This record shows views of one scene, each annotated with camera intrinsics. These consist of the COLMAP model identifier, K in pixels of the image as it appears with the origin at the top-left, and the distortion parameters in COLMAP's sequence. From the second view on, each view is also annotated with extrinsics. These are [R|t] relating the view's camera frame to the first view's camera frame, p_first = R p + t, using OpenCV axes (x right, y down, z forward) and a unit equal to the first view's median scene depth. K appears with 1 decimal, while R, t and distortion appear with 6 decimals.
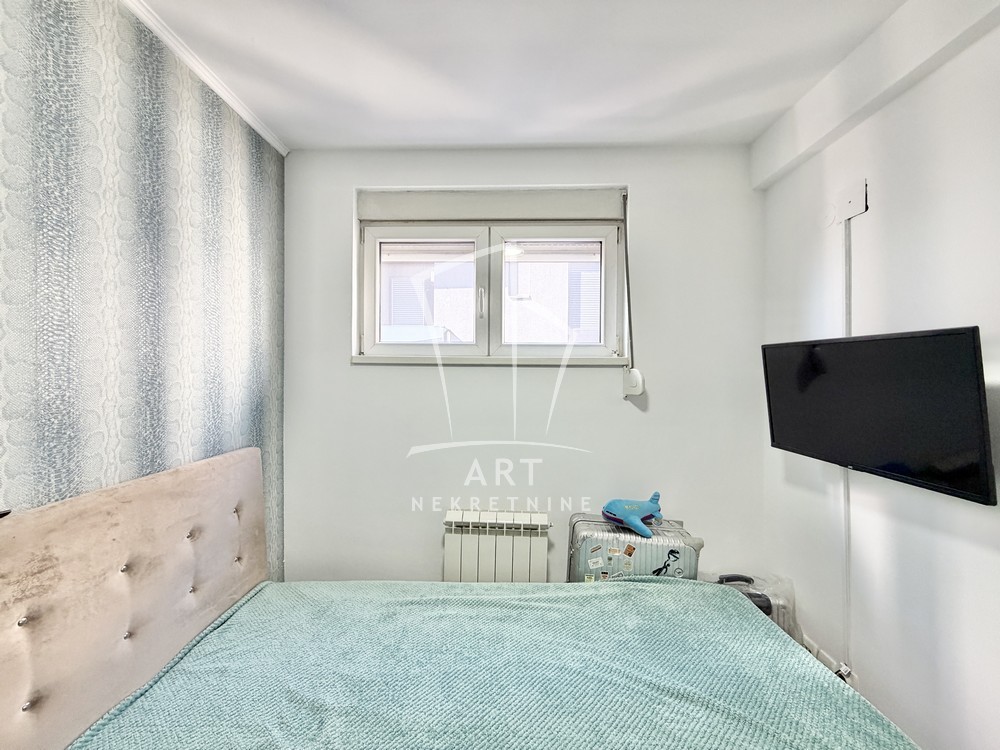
lens RADIAL K [[398.3, 0, 496.6], [0, 398.3, 377.3], [0, 0, 1]] dist [0.000060, 0.000237]
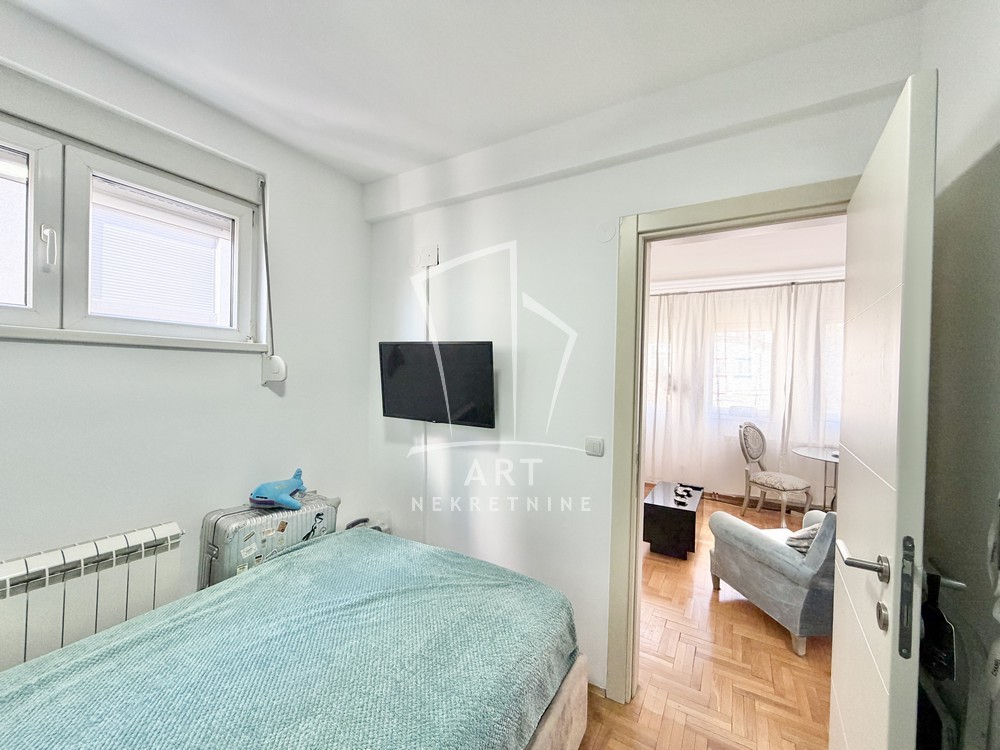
lens RADIAL K [[398.3, 0, 496.6], [0, 398.3, 377.3], [0, 0, 1]] dist [0.000060, 0.000237]
pose [[0.490009, -0.005838, 0.871698, -0.303860], [-0.011909, 0.999839, 0.013391, 0.015153], [-0.871636, -0.016943, 0.489861, -0.012401]]
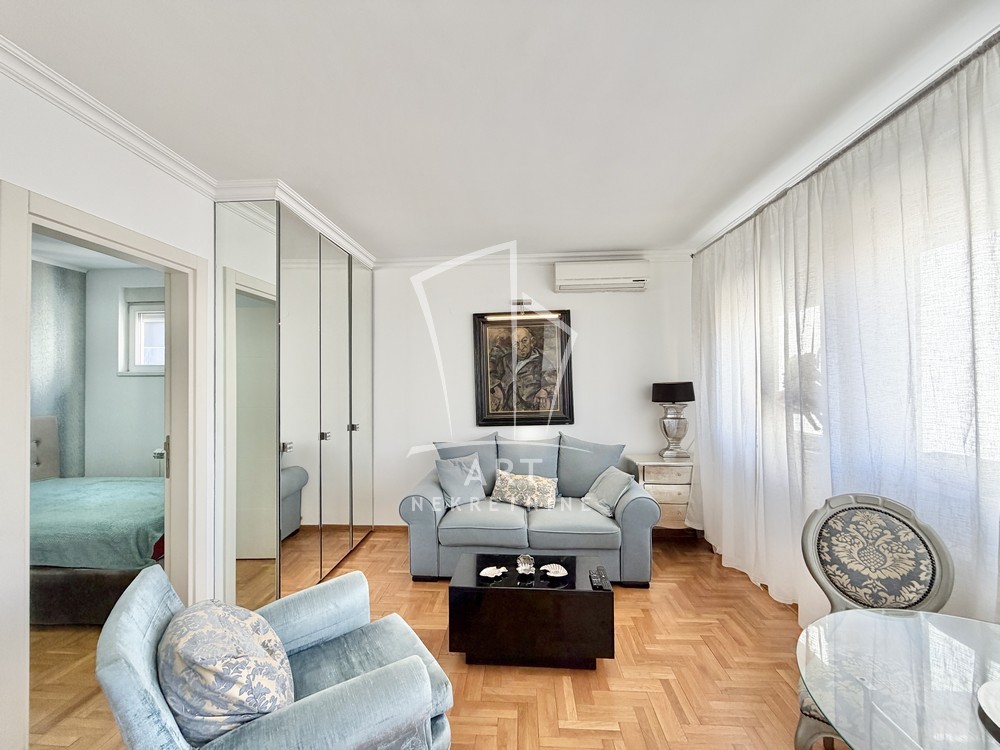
lens RADIAL K [[399.3, 0, 492.0], [0, 399.3, 376.6], [0, 0, 1]] dist [0.000412, -0.000007]
pose [[0.999188, -0.013278, -0.038052, 1.815781], [0.012318, 0.999603, -0.025353, 0.048111], [0.038373, 0.024864, 0.998954, -1.051015]]
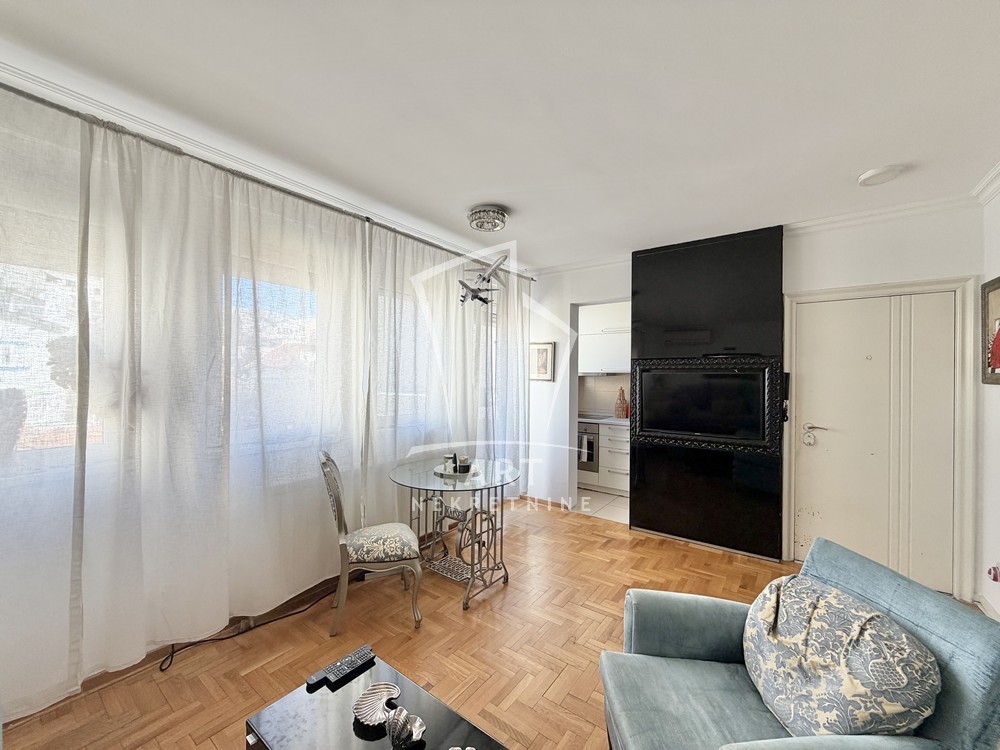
lens RADIAL K [[399.3, 0, 492.0], [0, 399.3, 376.6], [0, 0, 1]] dist [0.000412, -0.000007]
pose [[-0.817706, -0.006507, 0.575600, 1.402915], [0.000603, 0.999926, 0.012162, 0.036989], [-0.575636, 0.010292, -0.817641, 0.585356]]
